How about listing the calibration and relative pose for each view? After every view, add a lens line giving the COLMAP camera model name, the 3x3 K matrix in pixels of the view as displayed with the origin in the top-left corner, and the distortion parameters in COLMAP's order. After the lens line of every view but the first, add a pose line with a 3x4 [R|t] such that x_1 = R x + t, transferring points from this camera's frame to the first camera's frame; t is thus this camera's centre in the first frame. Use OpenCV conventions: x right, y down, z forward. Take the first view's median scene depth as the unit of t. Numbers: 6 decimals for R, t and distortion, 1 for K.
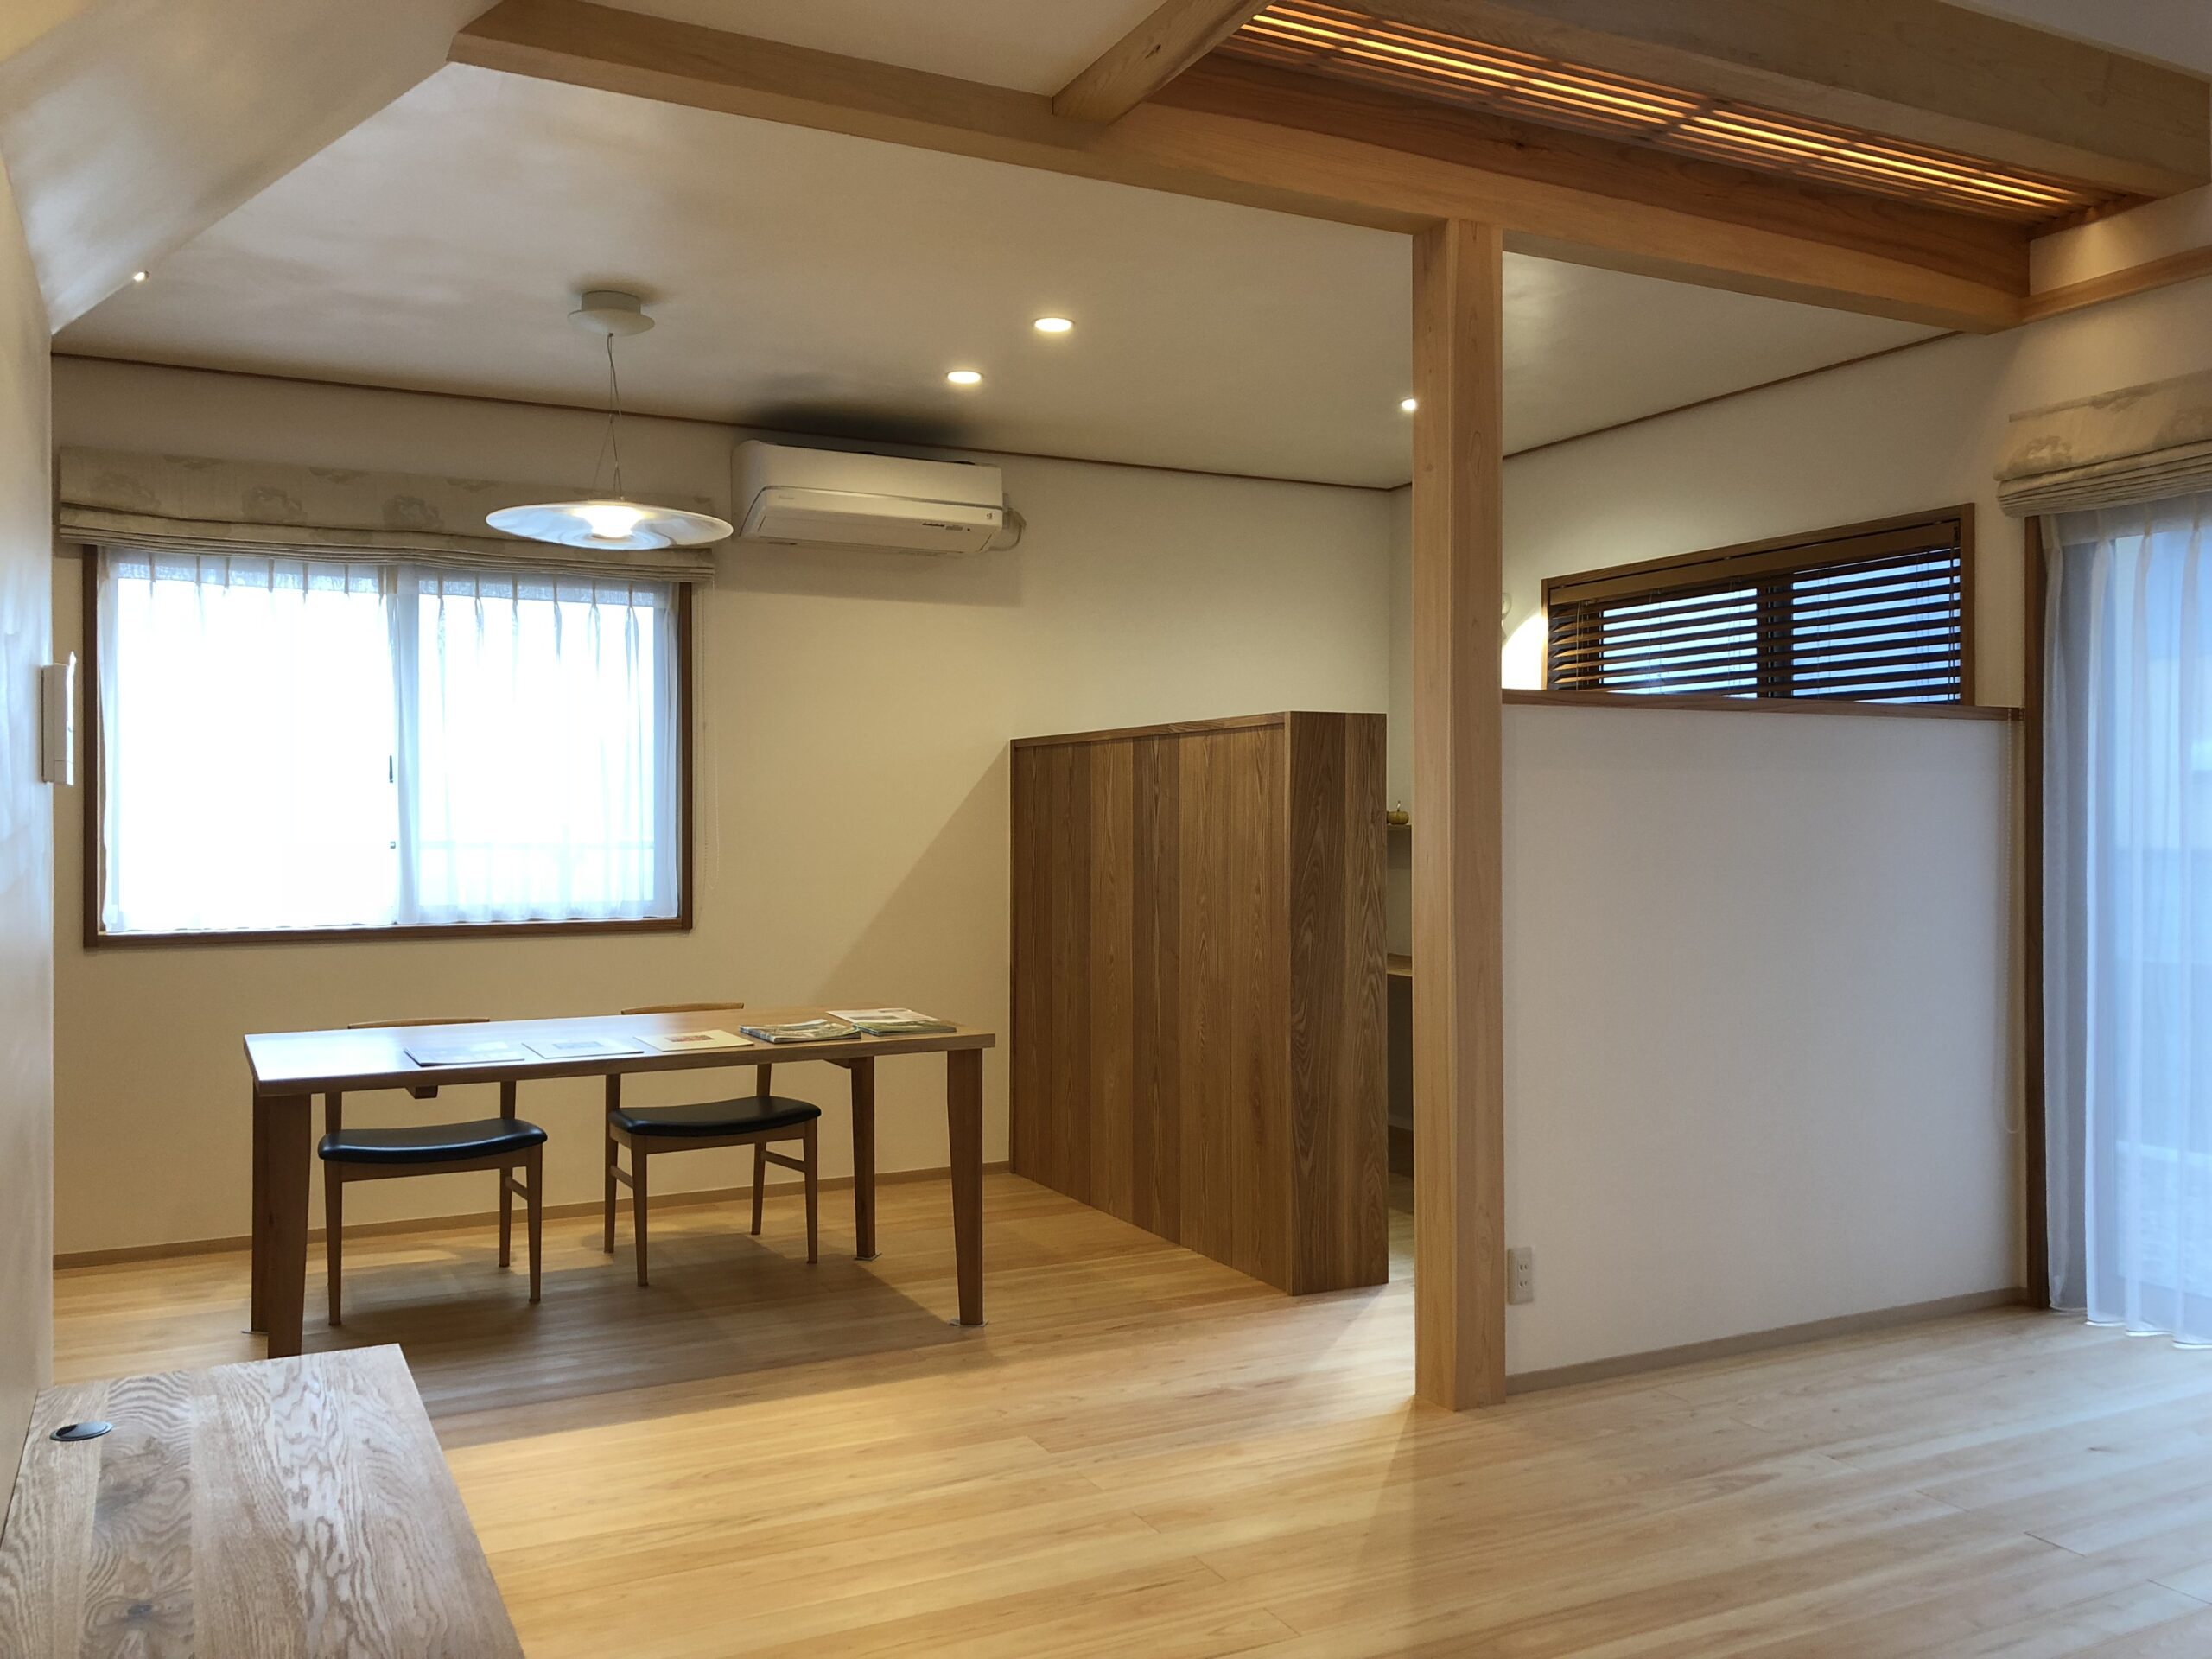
lens RADIAL K [[1803.9, 0, 1106.0], [0, 1803.9, 829.5], [0, 0, 1]] dist [0.045605, -0.046799]
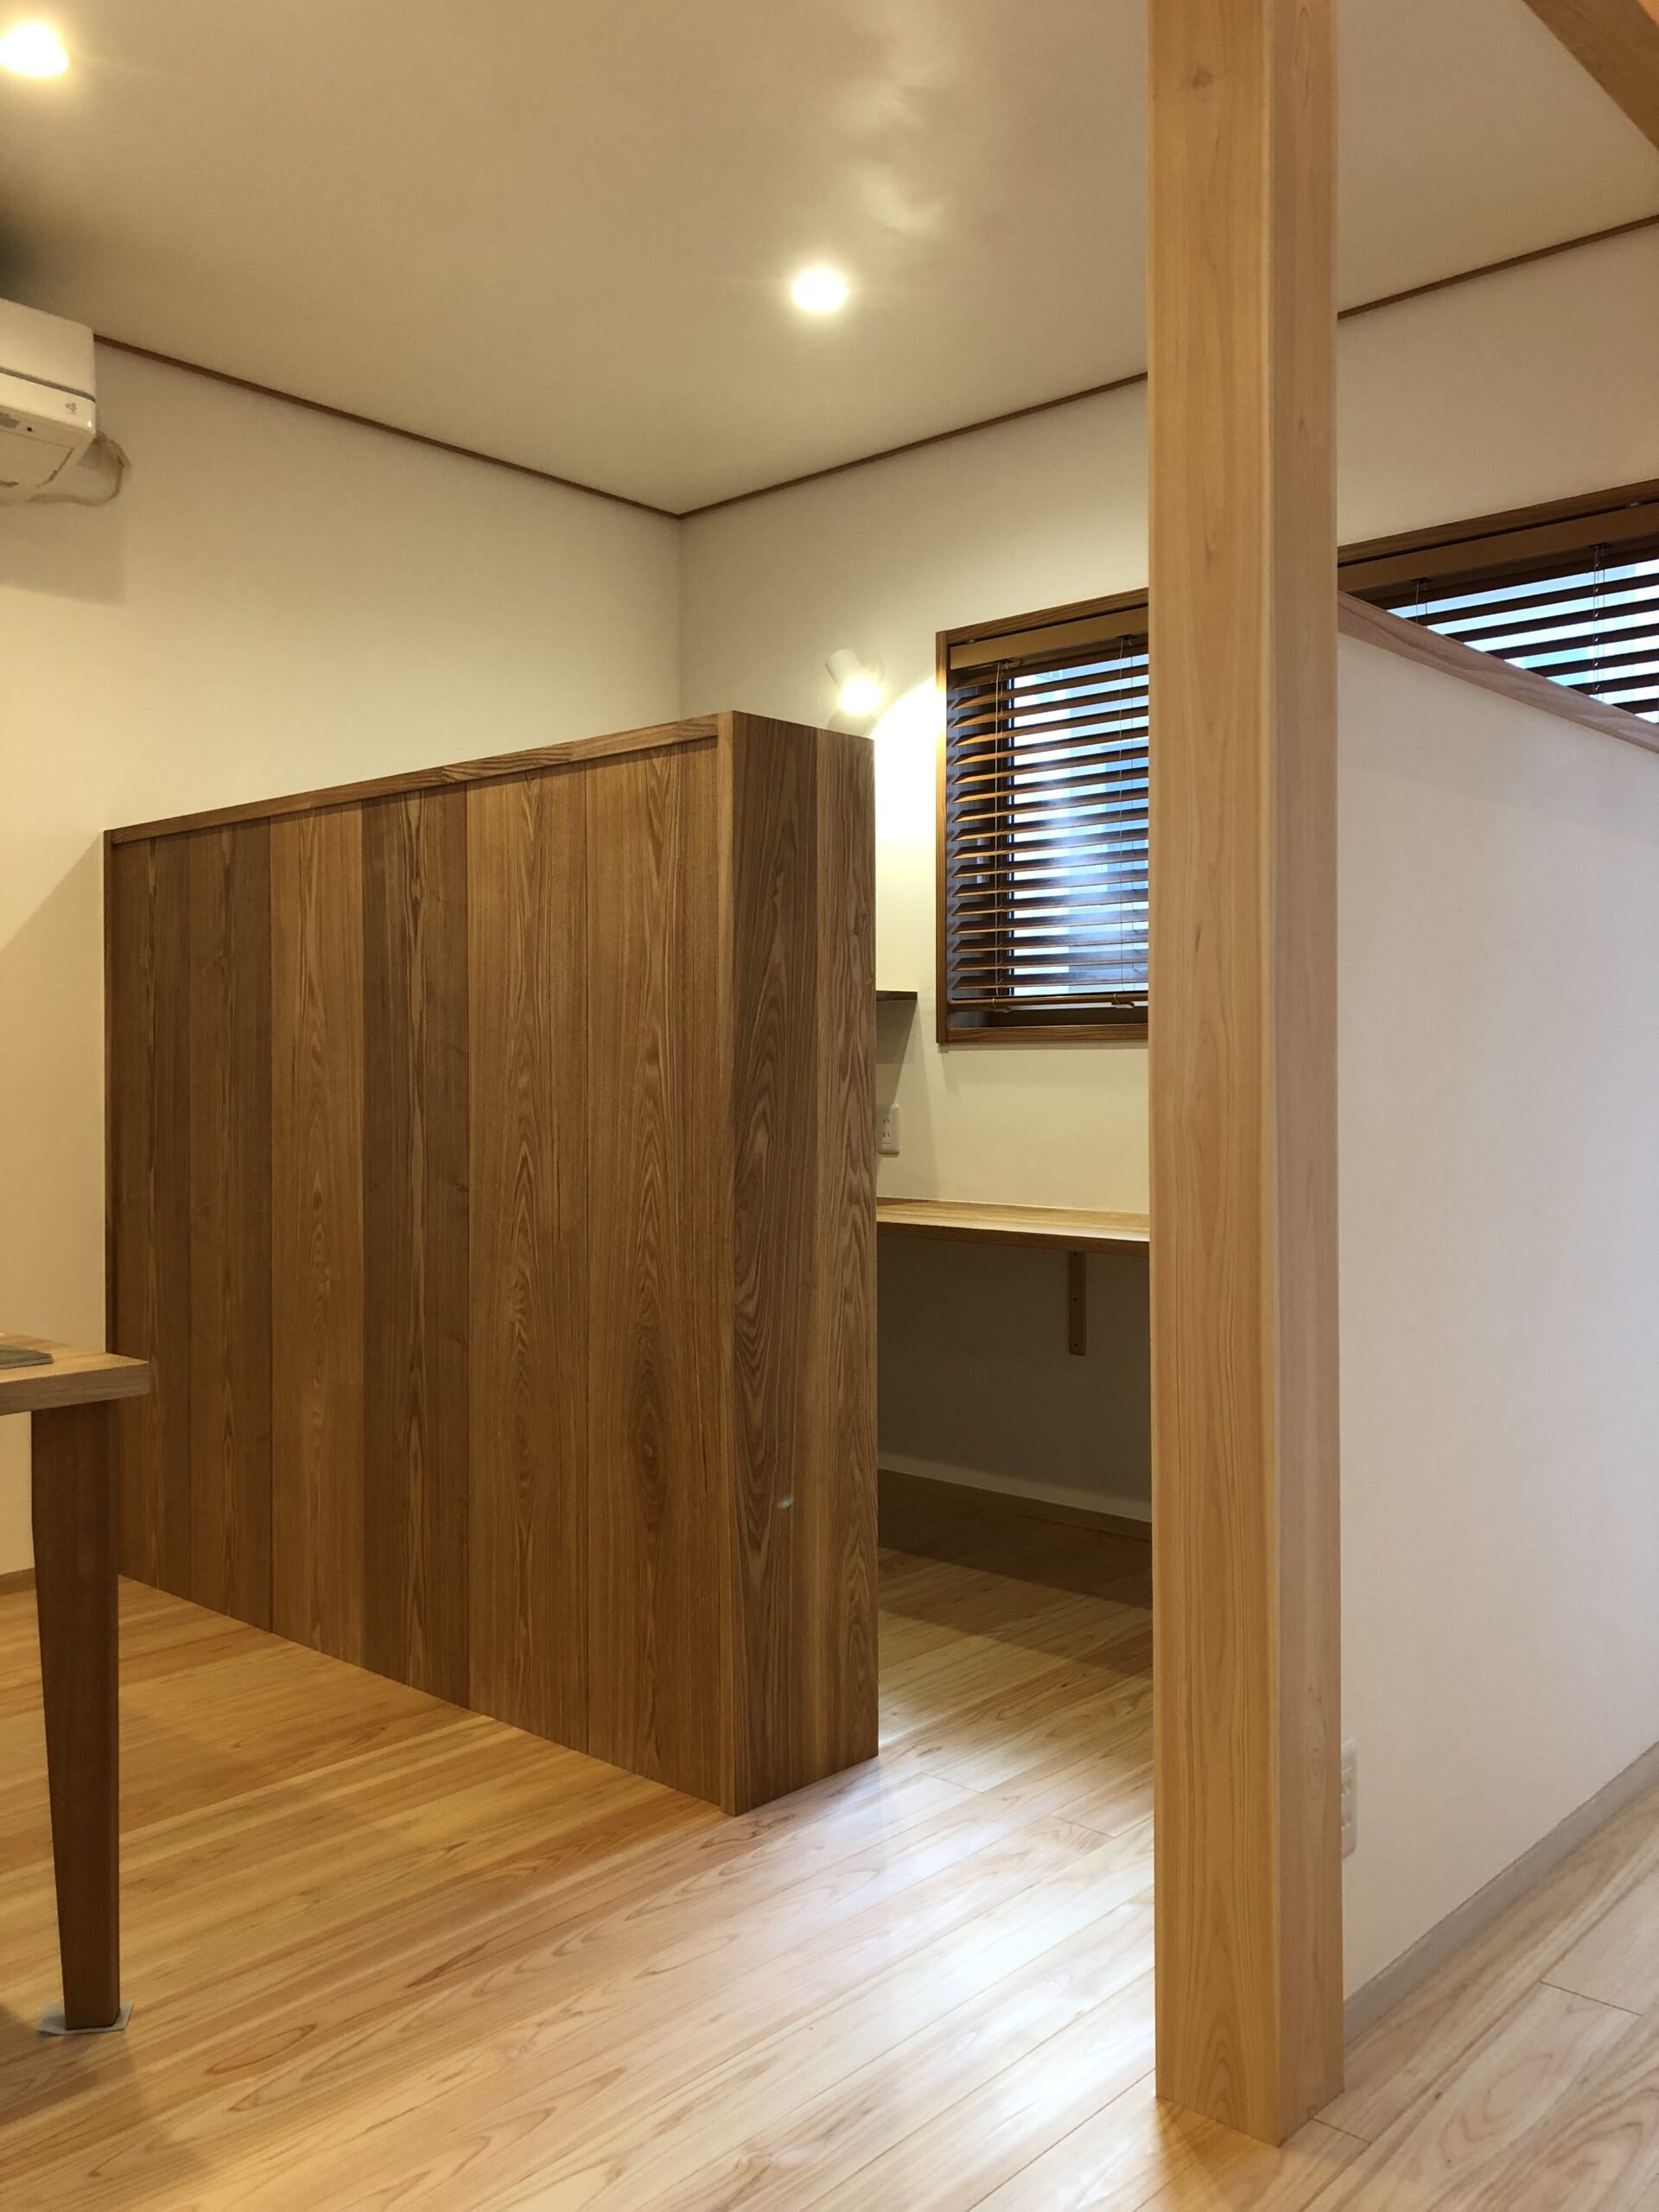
lens RADIAL K [[1803.9, 0, 824.0], [0, 1803.9, 1100.4], [0, 0, 1]] dist [0.045605, -0.046799]
pose [[0.933547, -0.008261, 0.358360, -0.058326], [0.004655, 0.999930, 0.010924, 0.039631], [-0.358425, -0.008530, 0.933520, 0.465761]]
